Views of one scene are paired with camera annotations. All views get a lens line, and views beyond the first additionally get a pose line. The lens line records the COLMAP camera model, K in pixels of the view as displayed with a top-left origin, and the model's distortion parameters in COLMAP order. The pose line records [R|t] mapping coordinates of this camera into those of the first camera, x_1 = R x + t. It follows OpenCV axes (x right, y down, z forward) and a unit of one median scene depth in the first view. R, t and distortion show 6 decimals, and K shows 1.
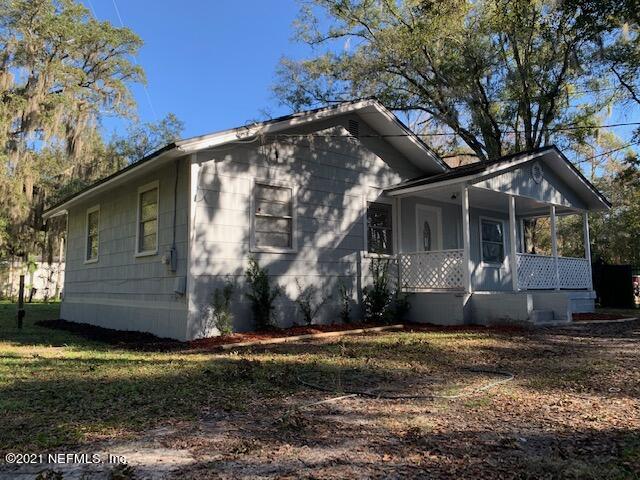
lens RADIAL K [[480.9, 0, 319.9], [0, 480.9, 236.5], [0, 0, 1]] dist [0.007546, -0.004420]
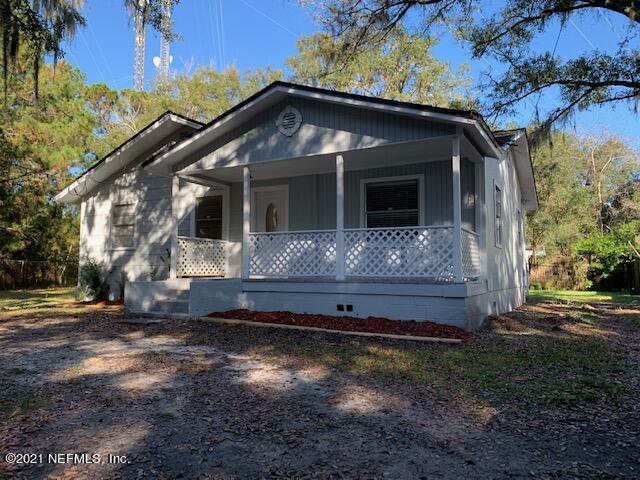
lens RADIAL K [[480.9, 0, 319.9], [0, 480.9, 236.5], [0, 0, 1]] dist [0.007546, -0.004420]
pose [[0.356933, -0.036947, -0.933399, 1.403093], [0.107446, 0.994209, 0.001733, 0.052434], [0.927930, -0.100908, 0.358836, 0.968000]]
